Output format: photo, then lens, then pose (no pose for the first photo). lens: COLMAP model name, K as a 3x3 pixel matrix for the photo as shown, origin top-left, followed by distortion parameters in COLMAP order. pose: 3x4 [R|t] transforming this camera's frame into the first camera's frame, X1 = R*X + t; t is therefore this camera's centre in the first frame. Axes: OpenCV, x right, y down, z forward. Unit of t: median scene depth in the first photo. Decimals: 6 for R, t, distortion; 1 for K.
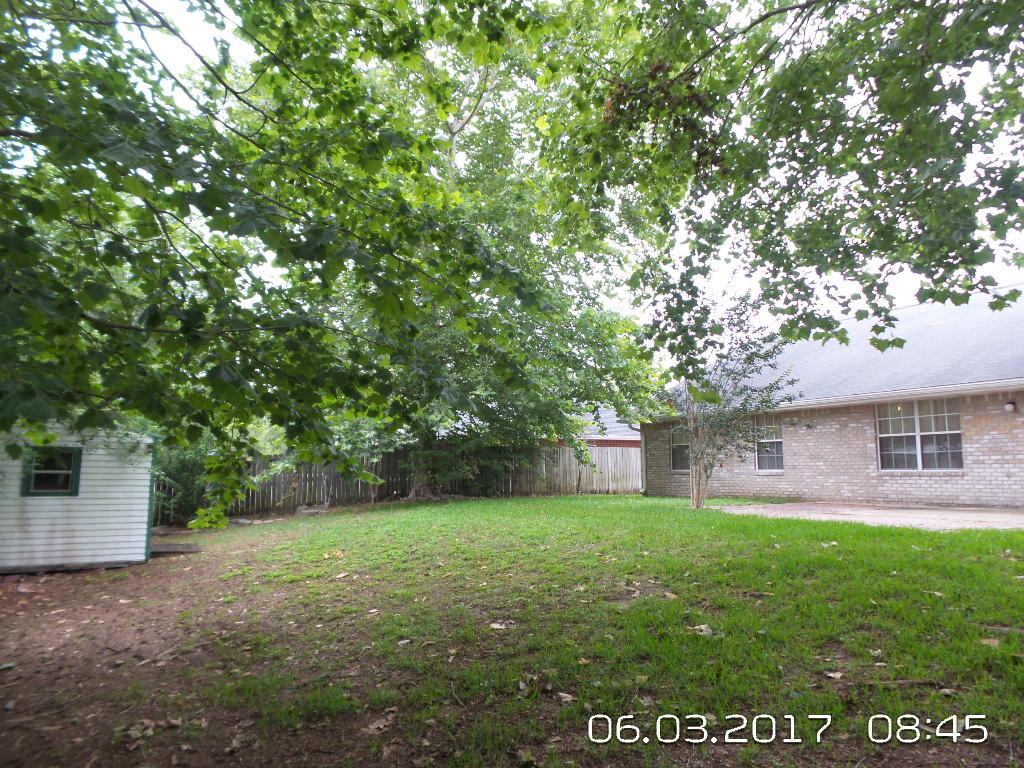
lens RADIAL K [[711.7, 0, 511.3], [0, 711.7, 390.4], [0, 0, 1]] dist [-0.004517, 0.027922]
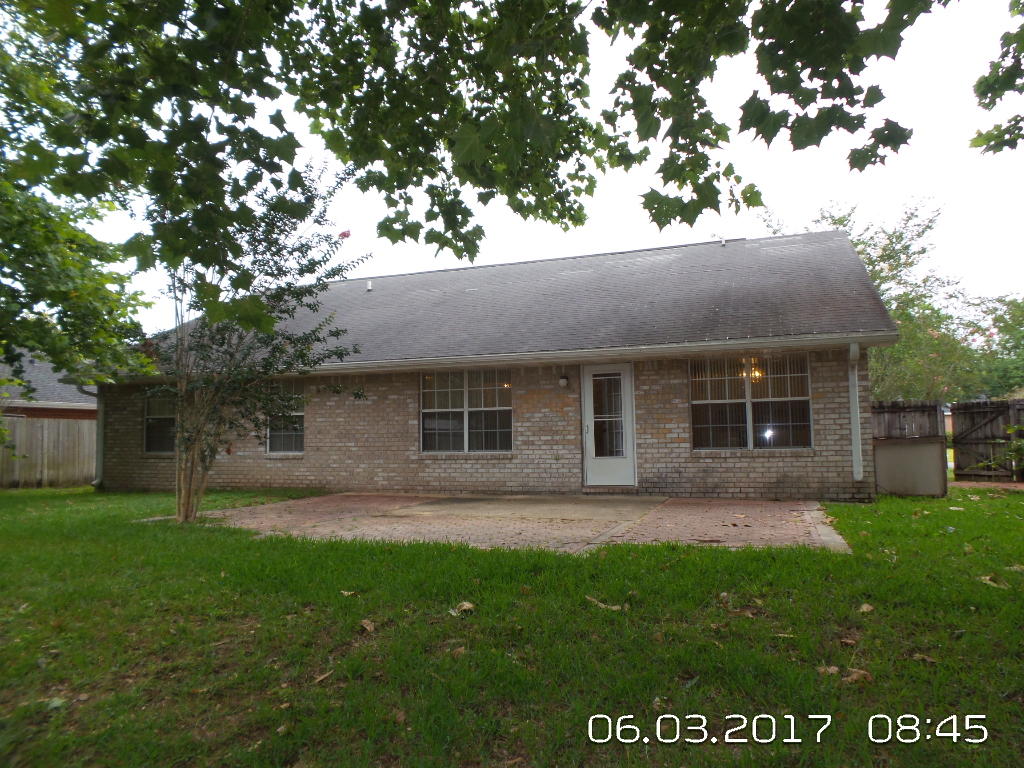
lens RADIAL K [[711.7, 0, 511.3], [0, 711.7, 390.4], [0, 0, 1]] dist [-0.004517, 0.027922]
pose [[0.768293, 0.042273, 0.638700, 0.070204], [-0.065911, 0.997738, 0.013248, 0.023323], [-0.636695, -0.052276, 0.769341, 0.313680]]
